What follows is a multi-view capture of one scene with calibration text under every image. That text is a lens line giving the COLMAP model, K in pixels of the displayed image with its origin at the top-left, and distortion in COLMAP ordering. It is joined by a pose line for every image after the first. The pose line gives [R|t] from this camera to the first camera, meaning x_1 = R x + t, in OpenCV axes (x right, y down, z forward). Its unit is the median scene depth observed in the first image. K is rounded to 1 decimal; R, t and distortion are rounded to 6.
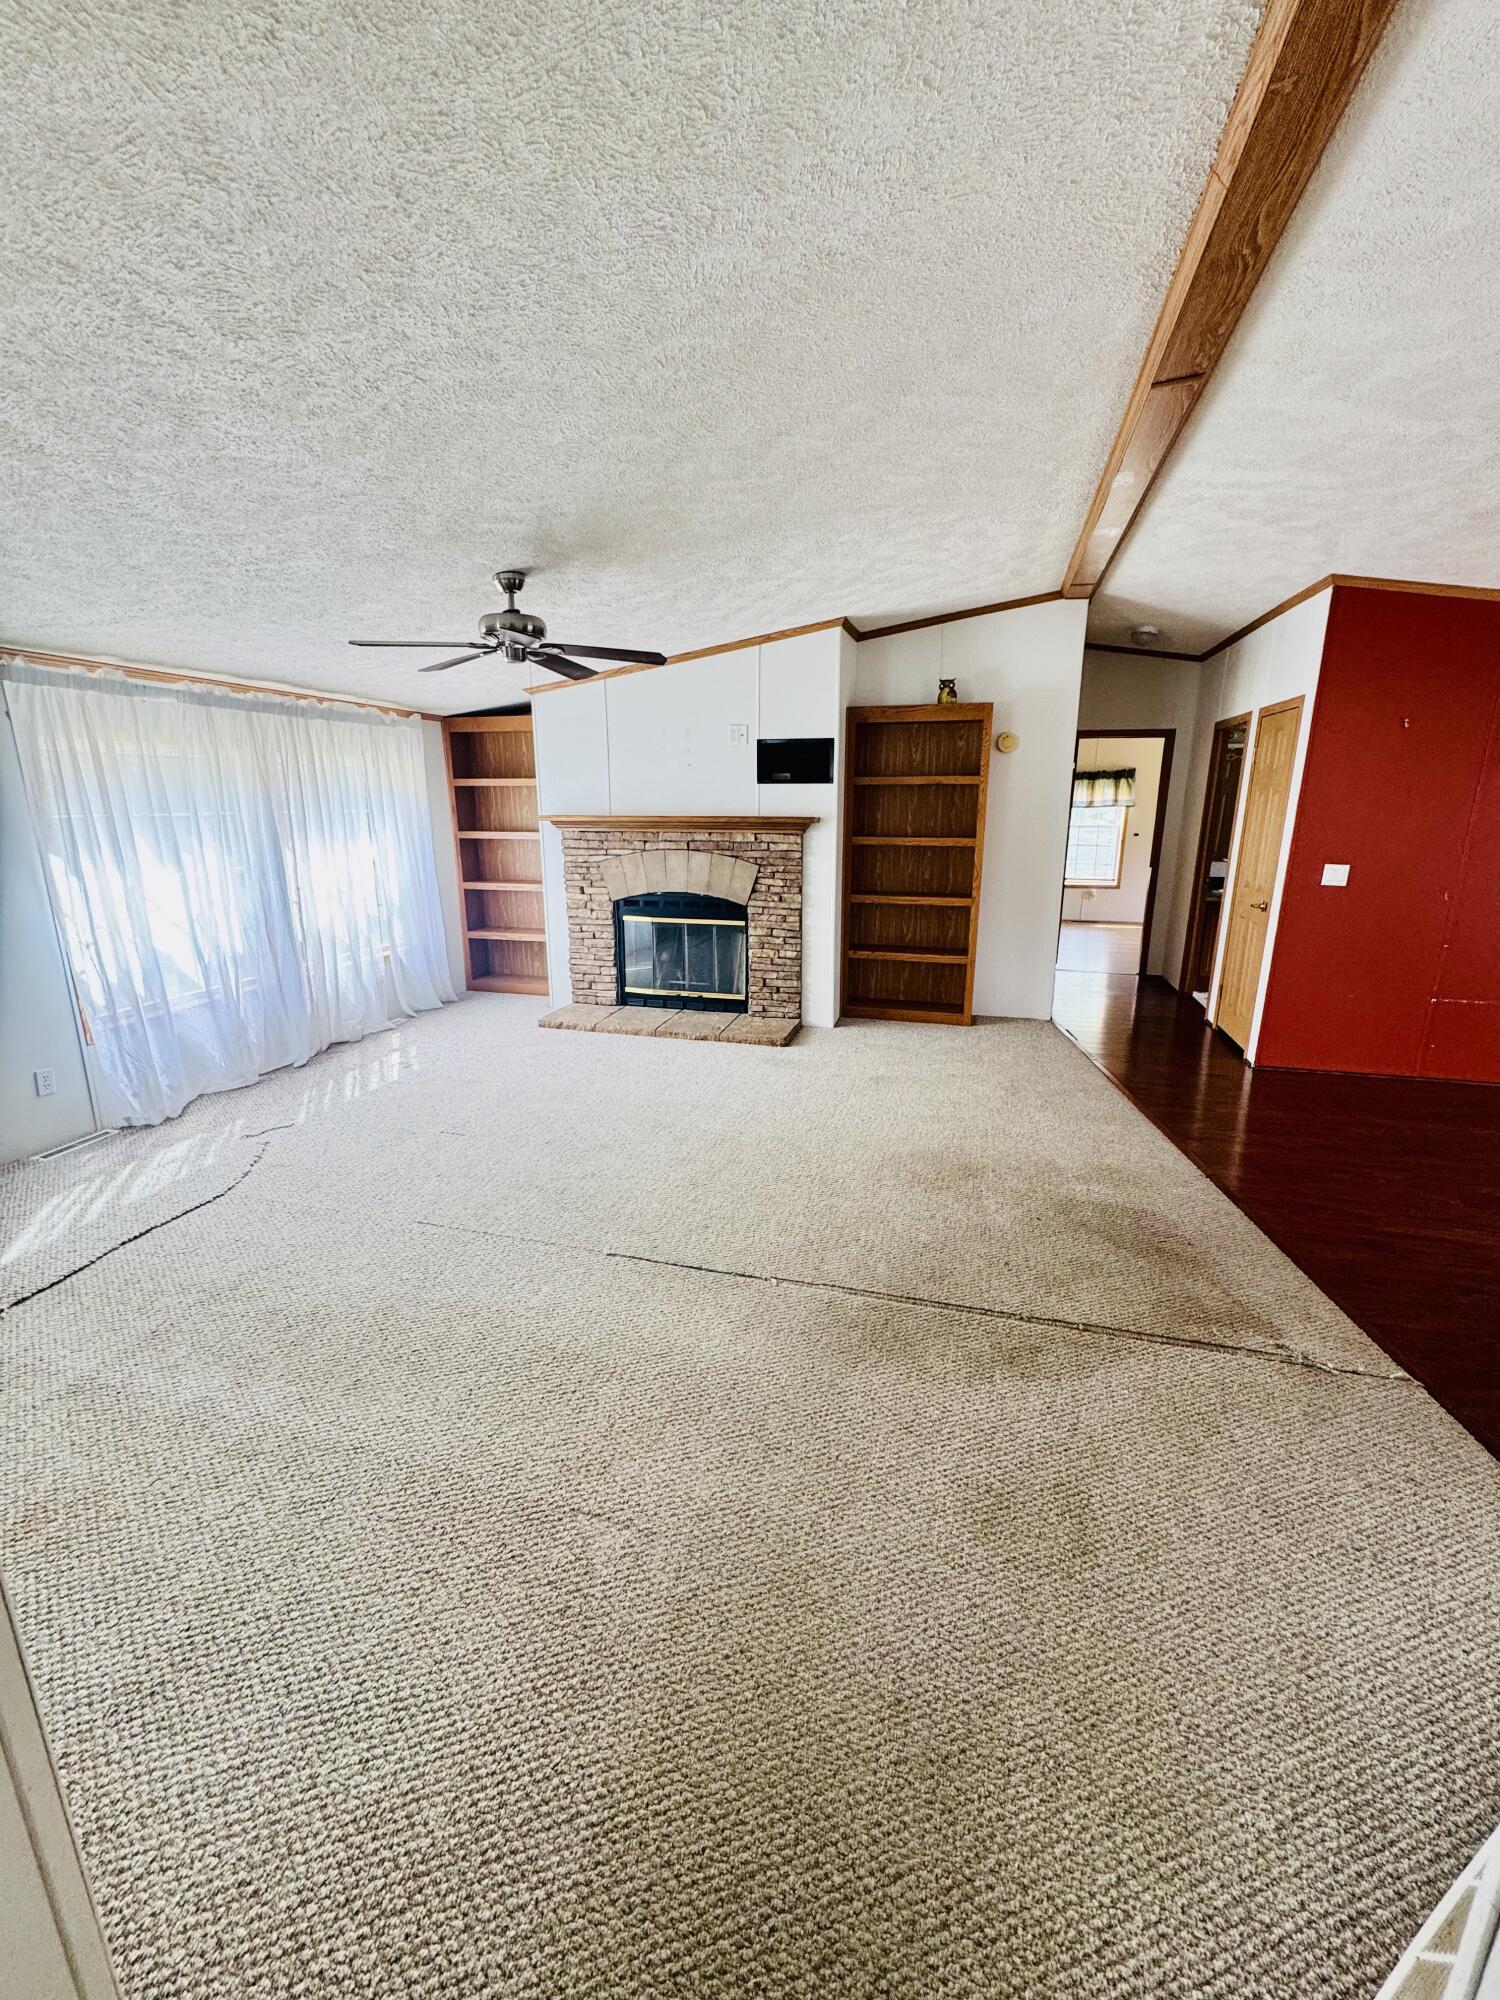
lens RADIAL K [[802.9, 0, 749.1], [0, 802.9, 998.9], [0, 0, 1]] dist [-0.003872, 0.000042]
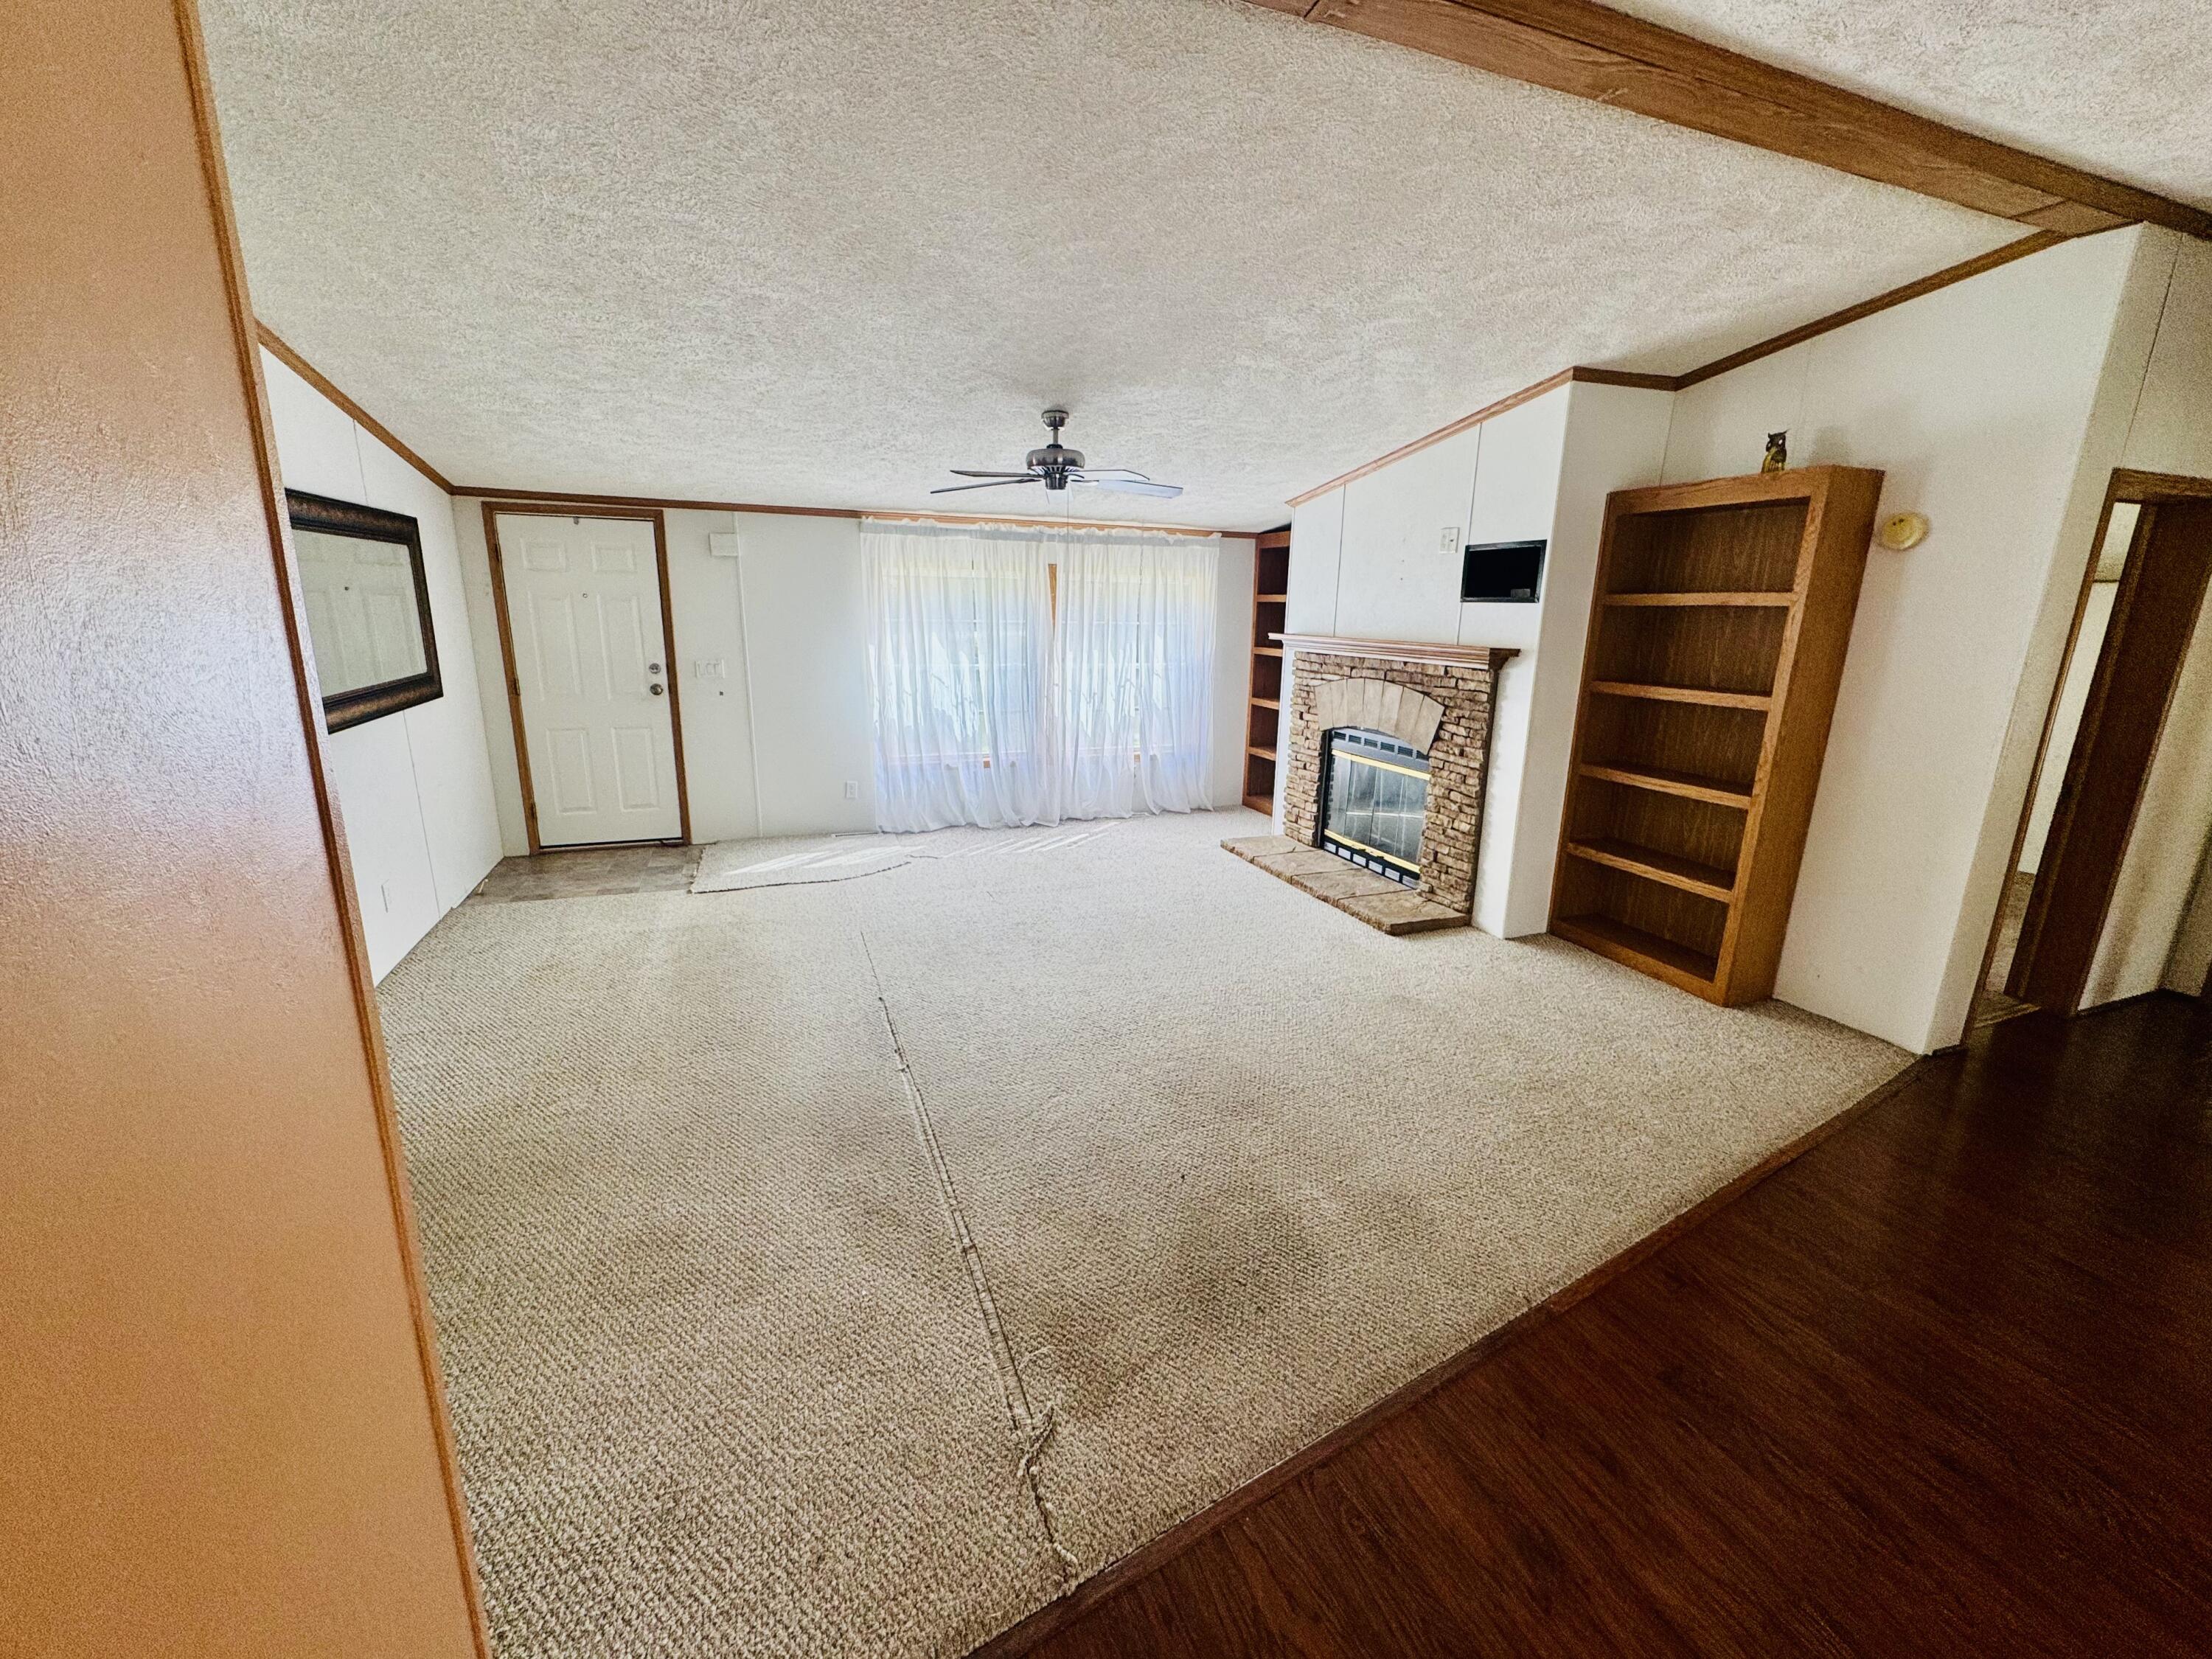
lens RADIAL K [[888.0, 0, 1093.2], [0, 888.0, 824.4], [0, 0, 1]] dist [-0.003872, 0.000042]
pose [[0.587869, 0.204788, -0.782606, 0.509787], [-0.214538, 0.972253, 0.093260, -0.062118], [0.779990, 0.113074, 0.615492, 0.215097]]
